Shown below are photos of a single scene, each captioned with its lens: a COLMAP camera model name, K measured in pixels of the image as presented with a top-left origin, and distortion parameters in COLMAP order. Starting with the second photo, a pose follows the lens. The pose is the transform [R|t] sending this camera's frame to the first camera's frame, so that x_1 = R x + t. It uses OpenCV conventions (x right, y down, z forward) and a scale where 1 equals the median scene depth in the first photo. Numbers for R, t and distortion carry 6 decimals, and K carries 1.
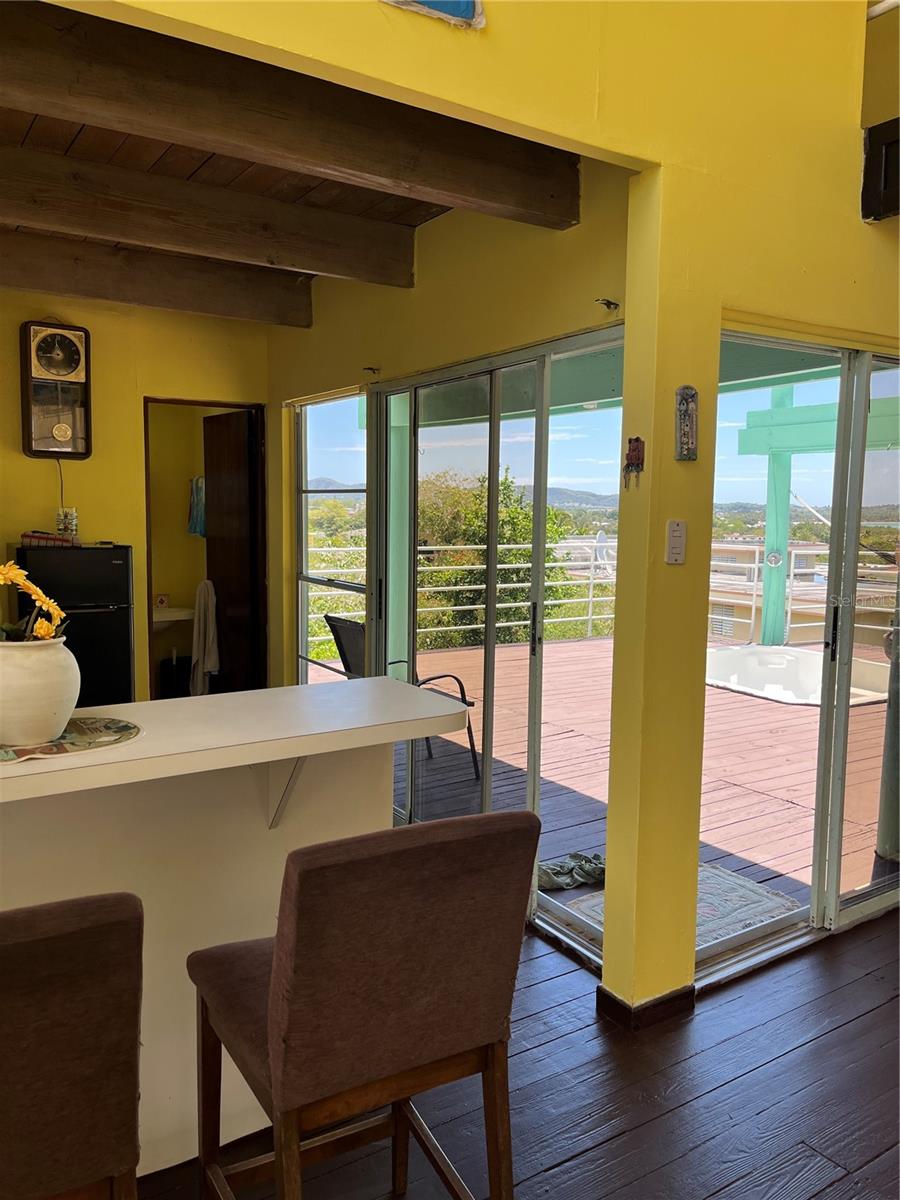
lens RADIAL K [[902.9, 0, 452.0], [0, 902.9, 595.7], [0, 0, 1]] dist [0.011982, -0.004204]
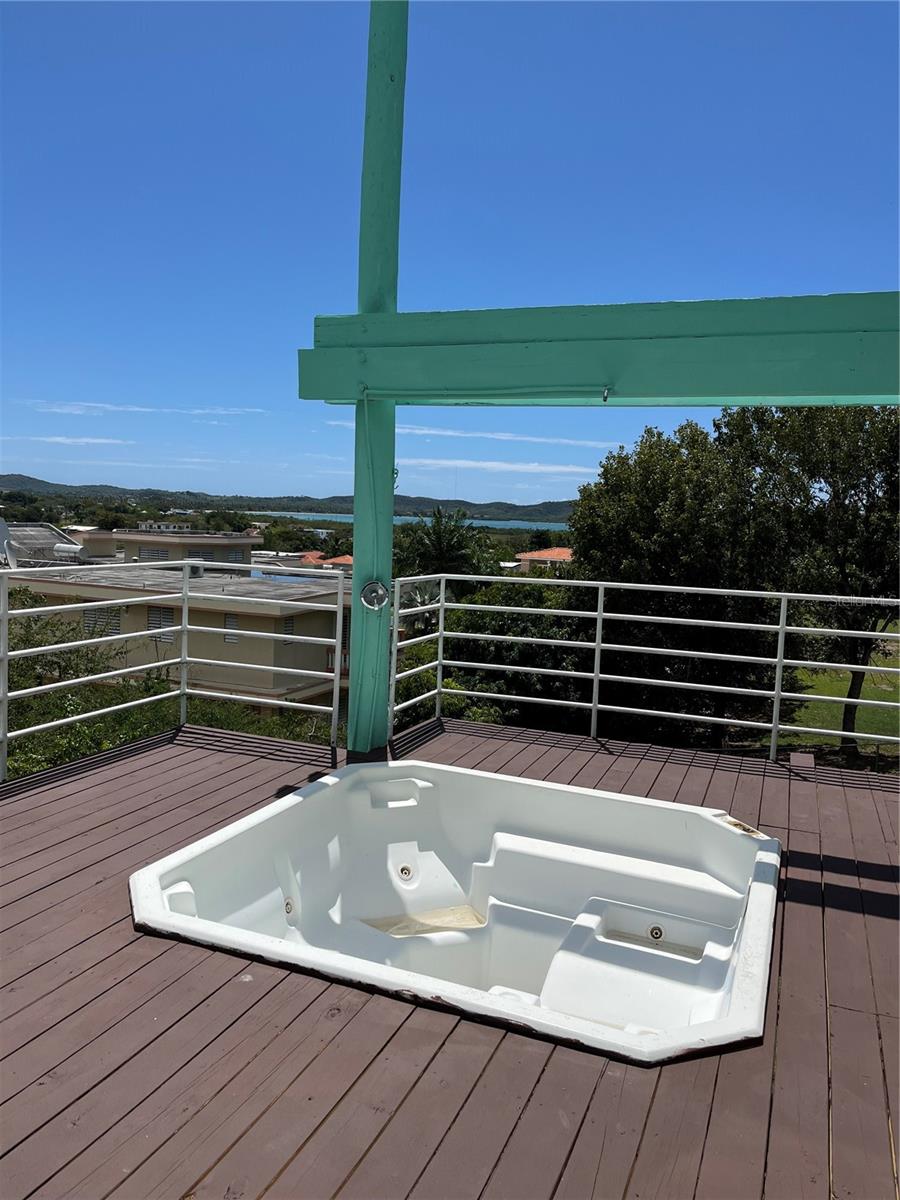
lens RADIAL K [[902.9, 0, 449.9], [0, 902.9, 606.7], [0, 0, 1]] dist [0.011982, -0.004204]
pose [[0.810924, -0.040863, 0.583722, 0.075130], [0.025504, 0.999079, 0.034509, -0.050082], [-0.584595, -0.013097, 0.811220, 0.522179]]
